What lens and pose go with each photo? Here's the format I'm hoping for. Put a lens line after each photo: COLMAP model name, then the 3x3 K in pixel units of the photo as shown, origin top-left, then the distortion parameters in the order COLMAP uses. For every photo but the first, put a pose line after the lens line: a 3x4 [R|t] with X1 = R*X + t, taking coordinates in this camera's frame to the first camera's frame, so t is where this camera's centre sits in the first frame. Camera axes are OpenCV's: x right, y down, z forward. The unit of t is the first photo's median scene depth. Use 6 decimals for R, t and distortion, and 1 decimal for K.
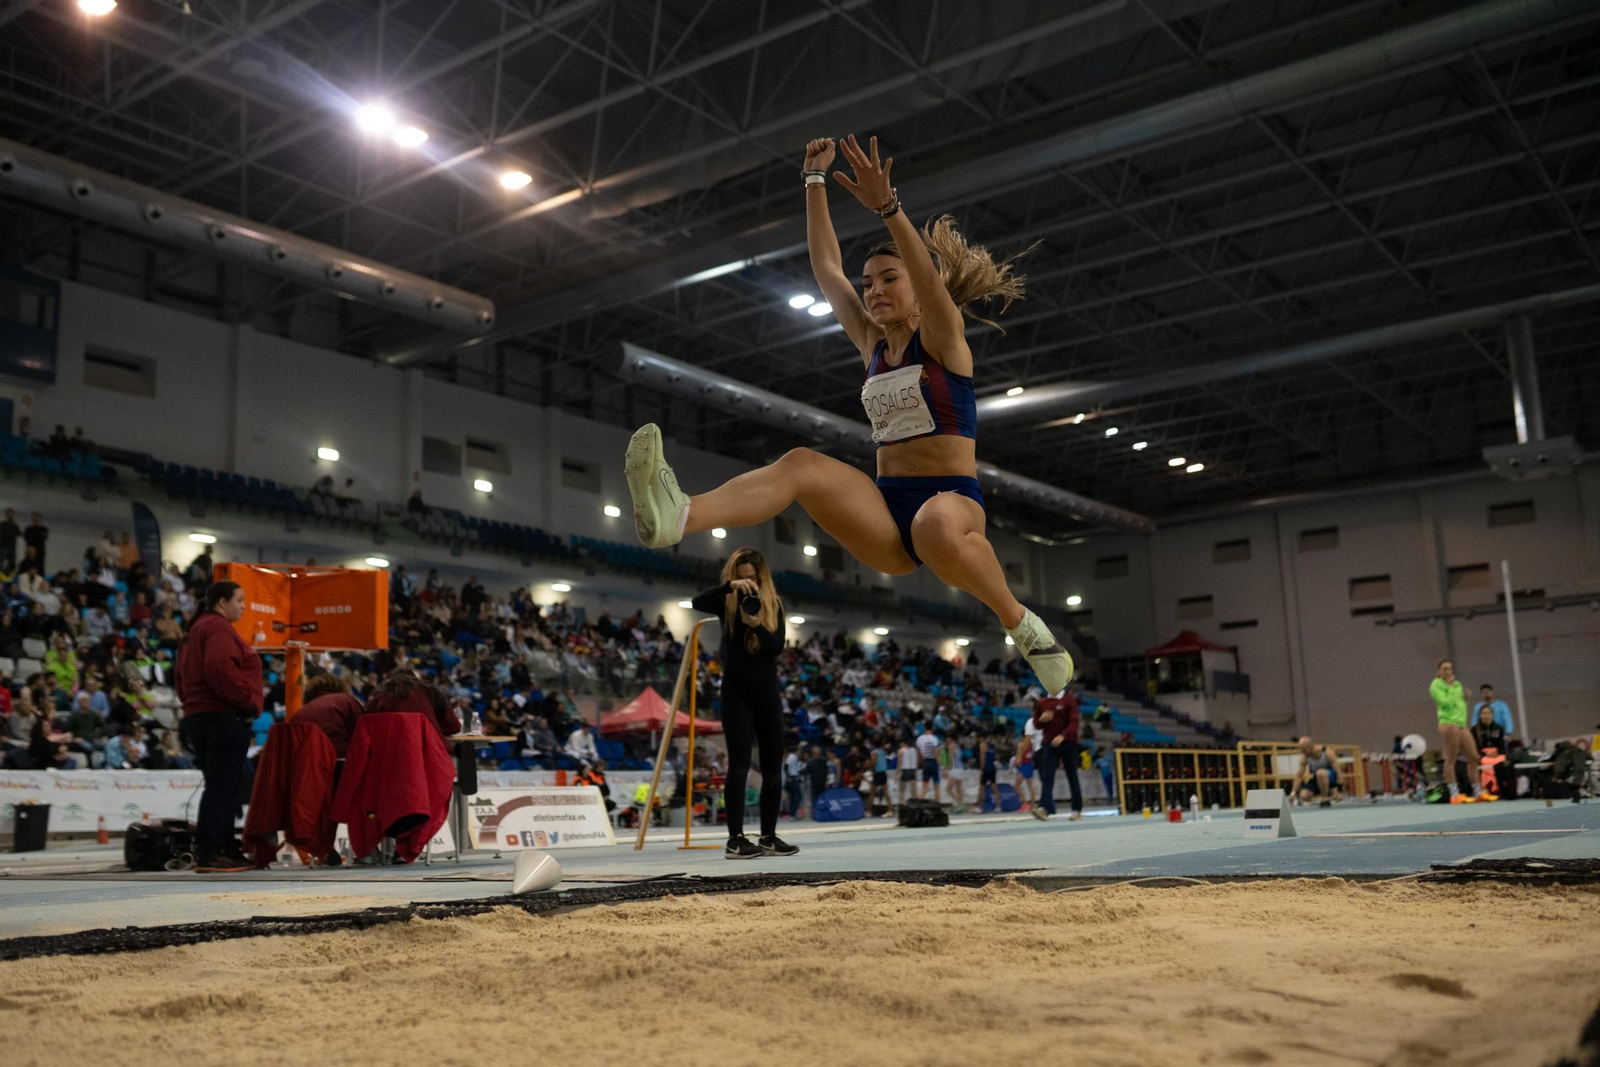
lens RADIAL K [[1490.6, 0, 801.5], [0, 1490.6, 493.8], [0, 0, 1]] dist [-0.076122, 0.089584]
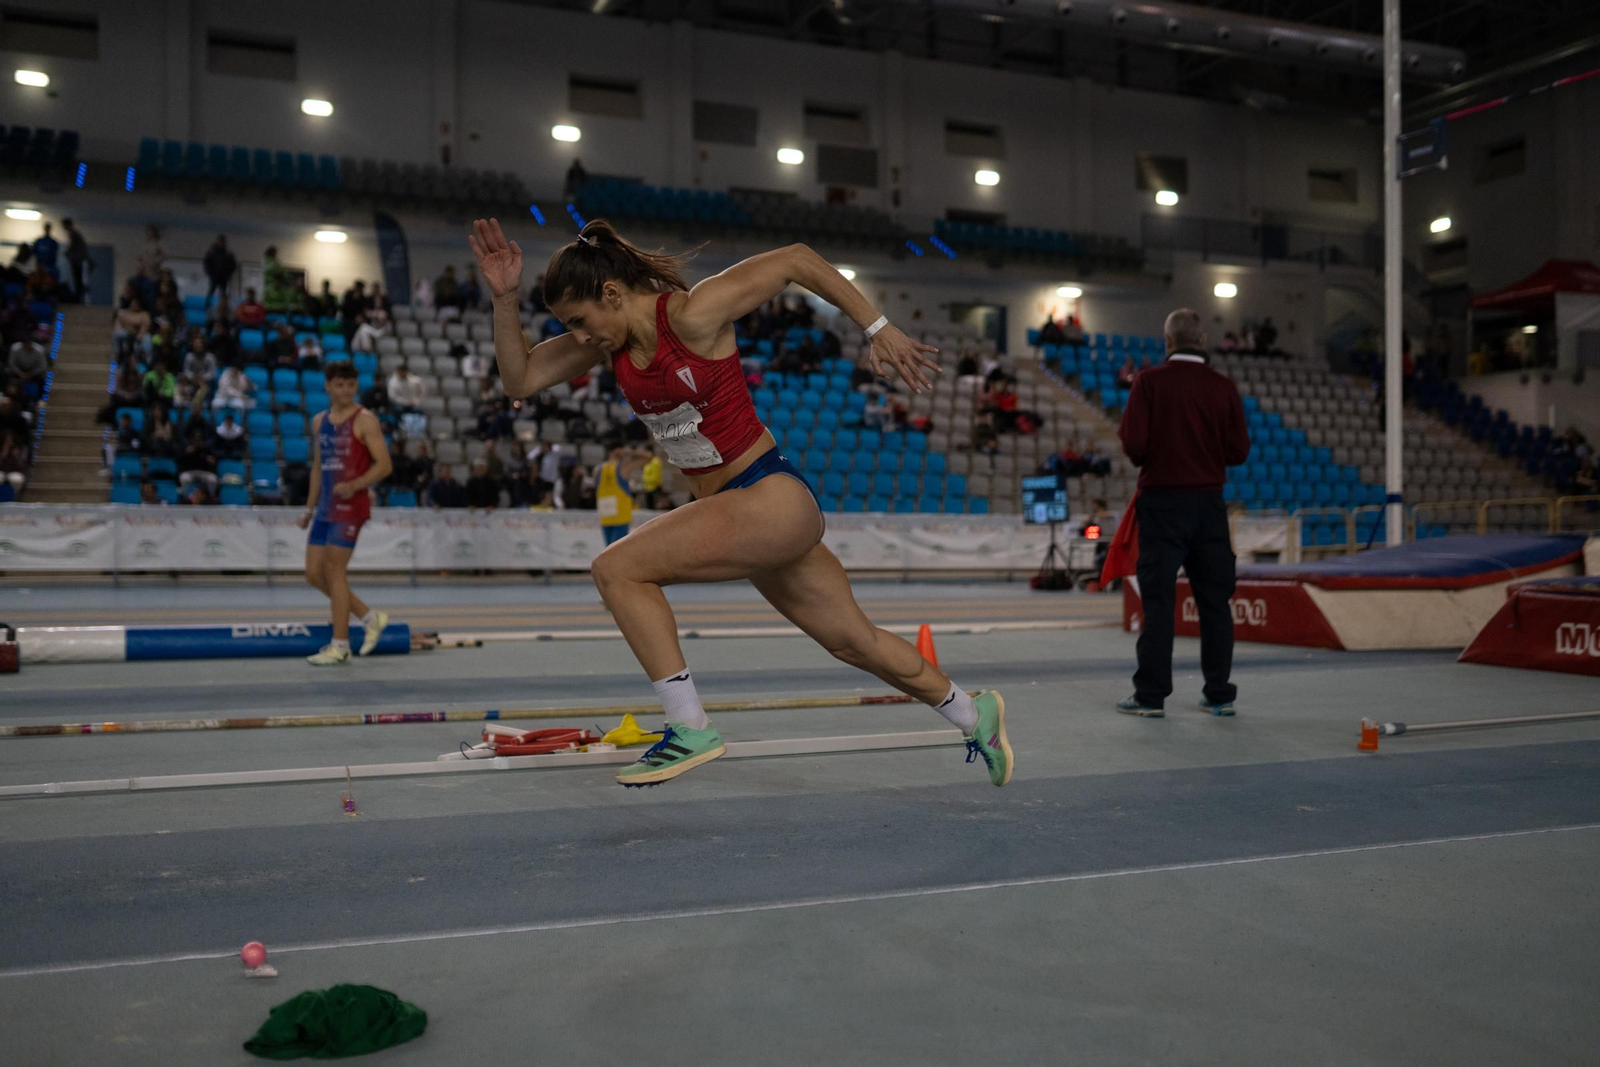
lens RADIAL K [[1490.6, 0, 801.5], [0, 1490.6, 493.8], [0, 0, 1]] dist [-0.076122, 0.089584]
pose [[0.846446, 0.008715, -0.532404, 0.261768], [0.082735, 0.985570, 0.147669, 0.067182], [0.526008, -0.169042, 0.833511, 0.375277]]
